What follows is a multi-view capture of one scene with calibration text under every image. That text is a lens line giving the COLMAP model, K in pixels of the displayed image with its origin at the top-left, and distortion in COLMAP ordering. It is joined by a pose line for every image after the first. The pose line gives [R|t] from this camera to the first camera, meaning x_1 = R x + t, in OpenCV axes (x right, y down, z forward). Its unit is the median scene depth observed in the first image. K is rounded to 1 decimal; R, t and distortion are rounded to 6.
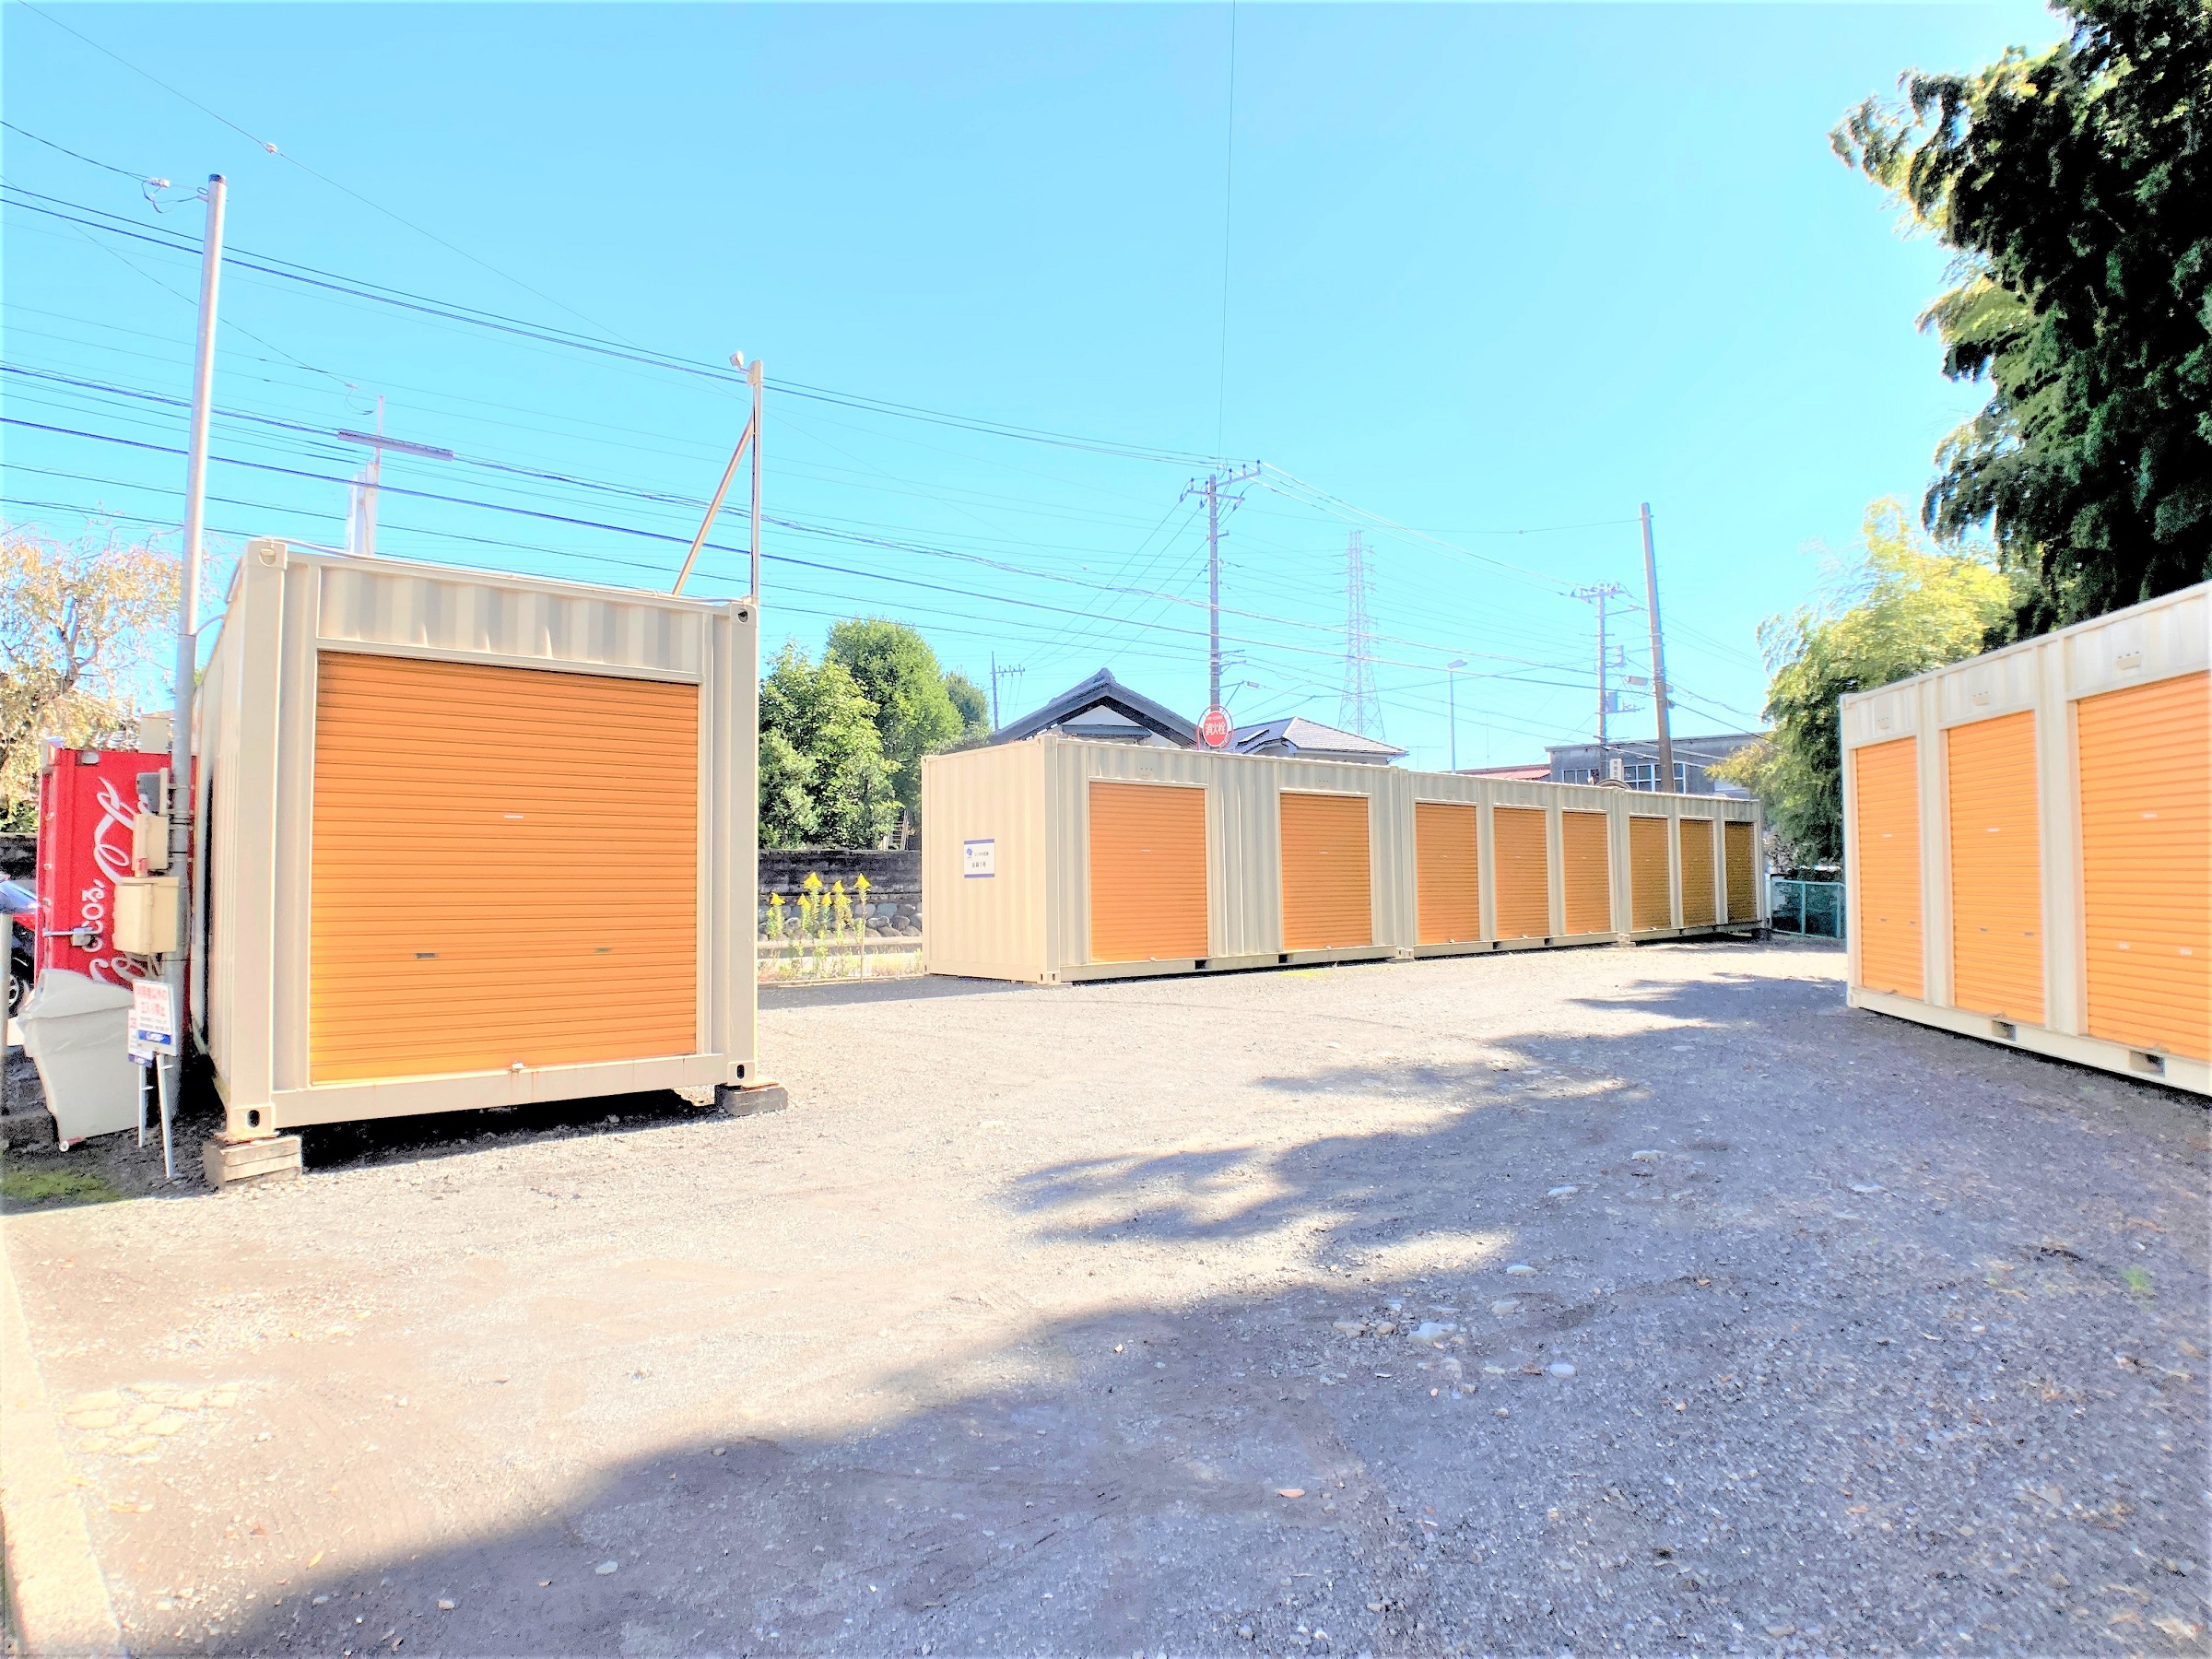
lens RADIAL K [[1190.1, 0, 1102.5], [0, 1190.1, 814.8], [0, 0, 1]] dist [-0.077959, 0.005372]
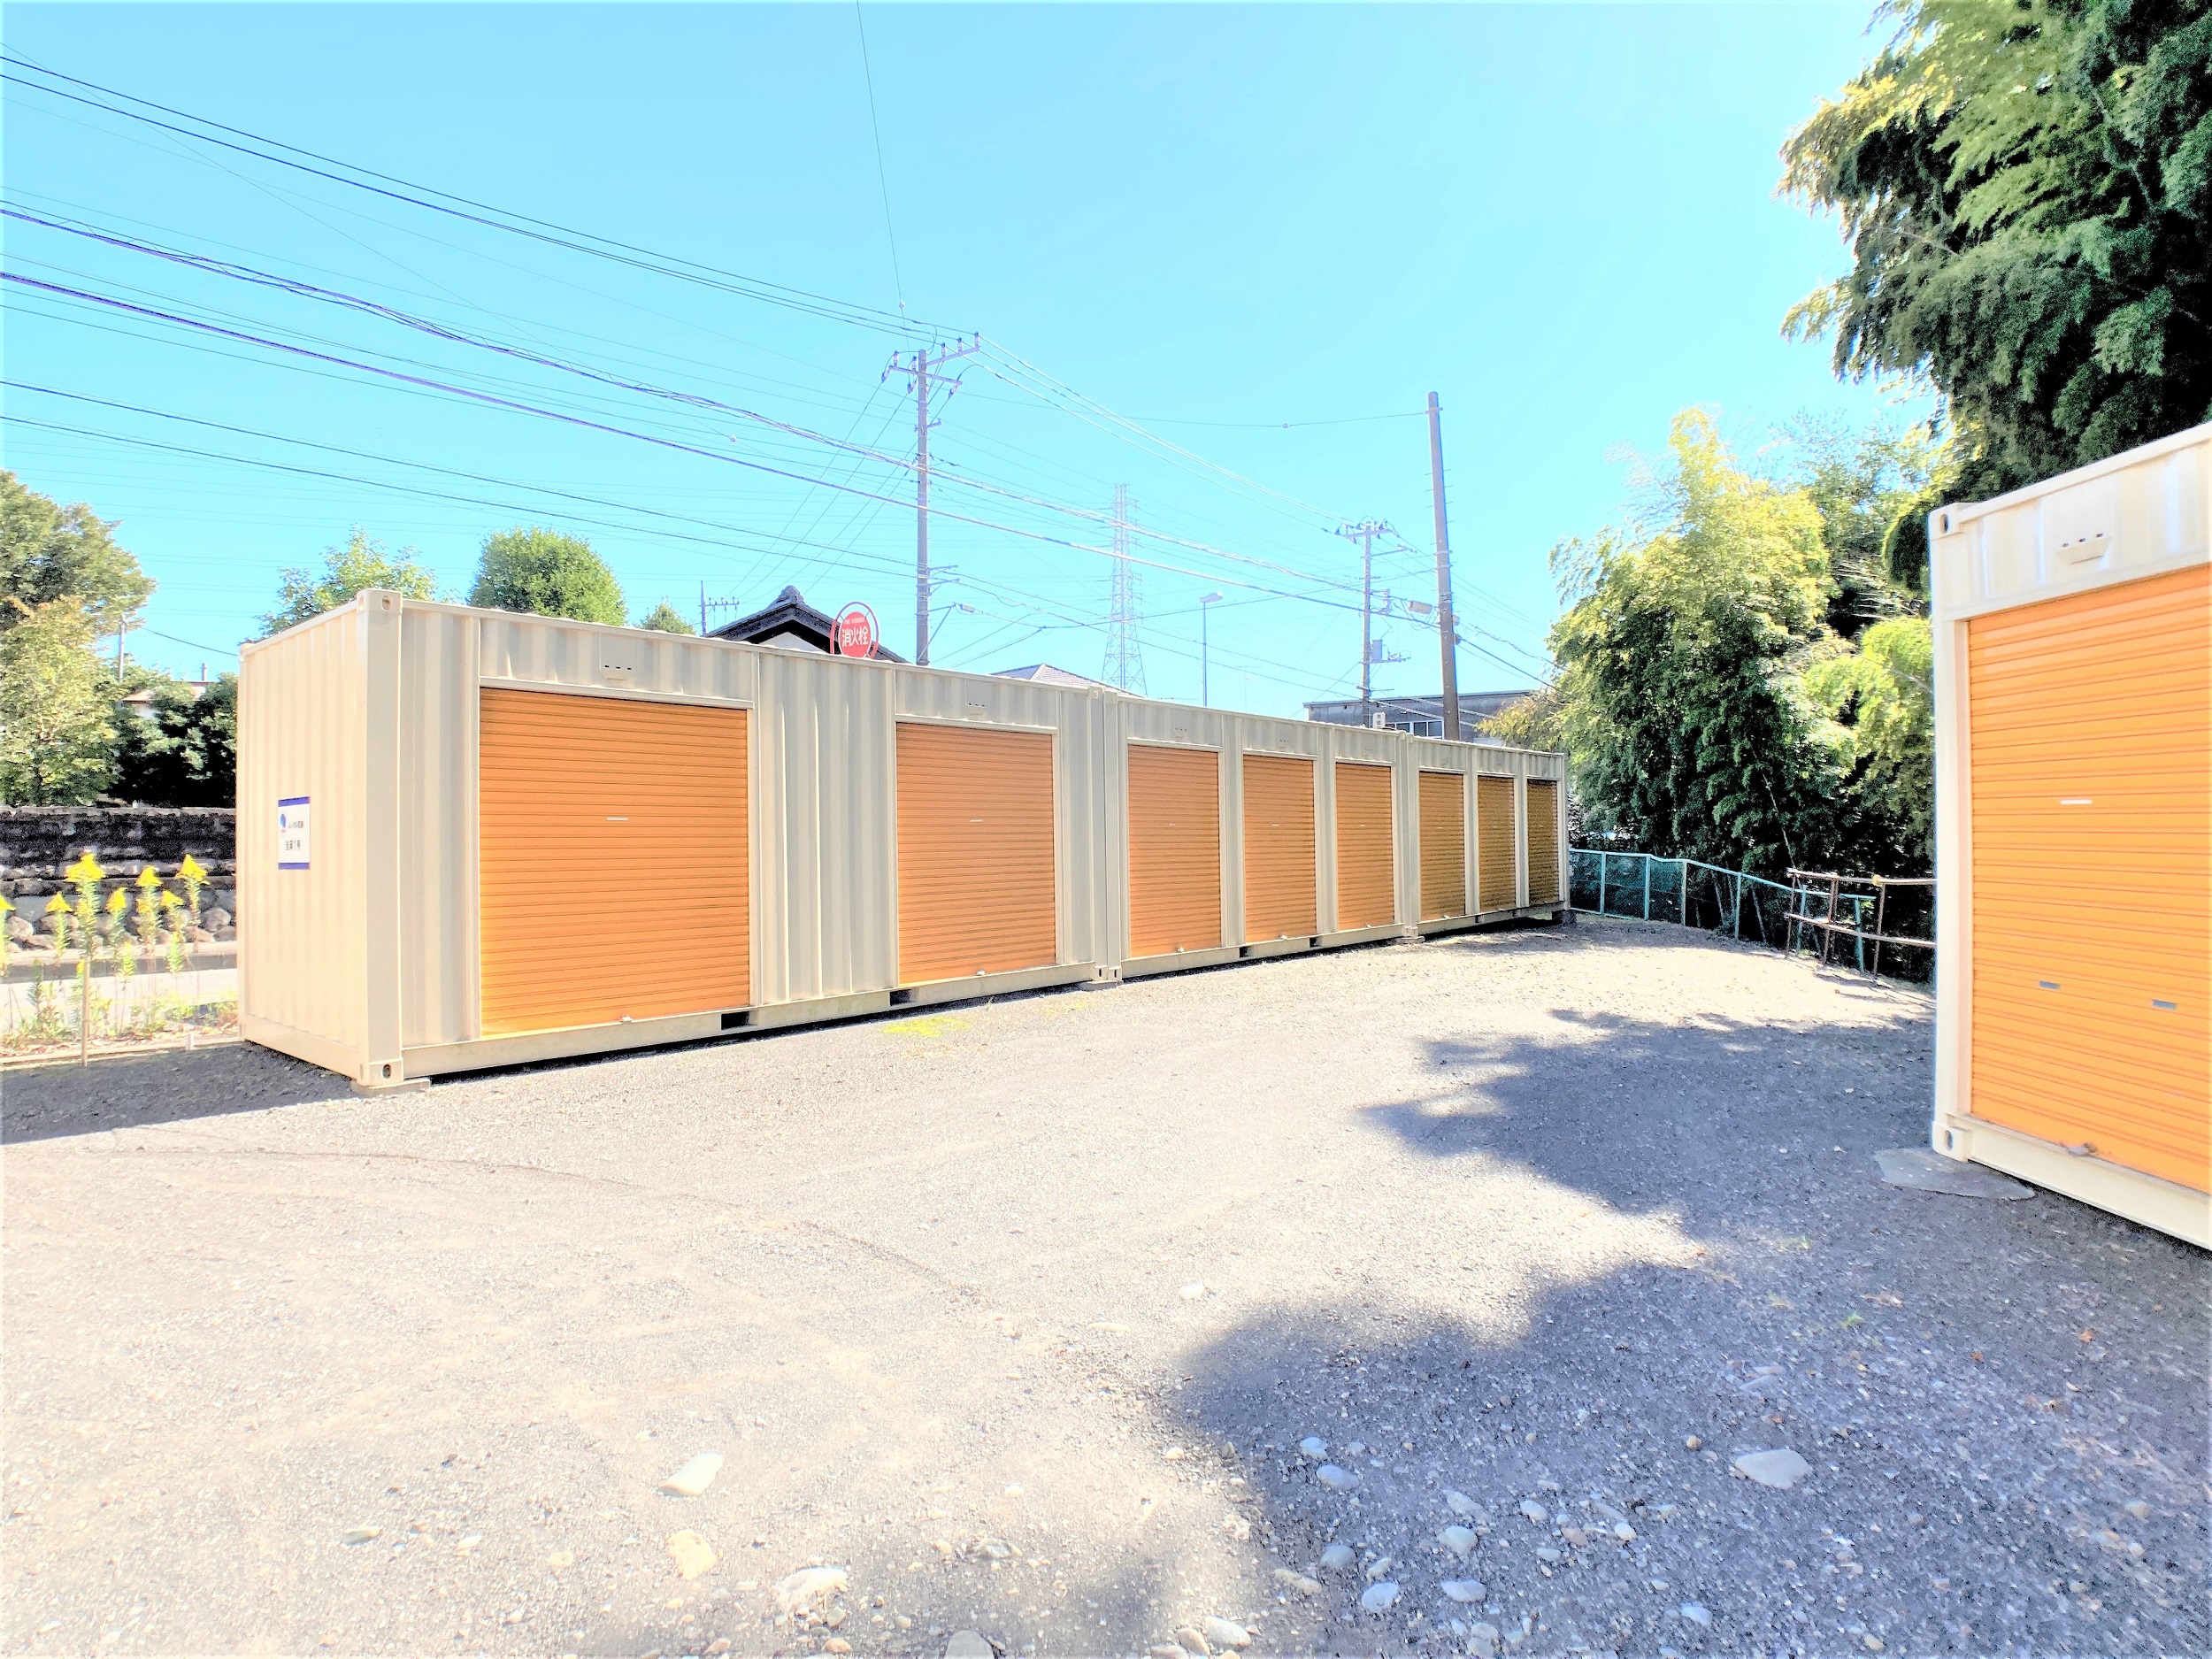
lens RADIAL K [[1190.1, 0, 1113.9], [0, 1190.1, 824.9], [0, 0, 1]] dist [-0.077959, 0.005372]
pose [[0.979133, 0.000275, 0.203221, 0.092858], [-0.009308, 0.999010, 0.043493, 0.004738], [-0.203008, -0.044477, 0.978166, 0.267024]]
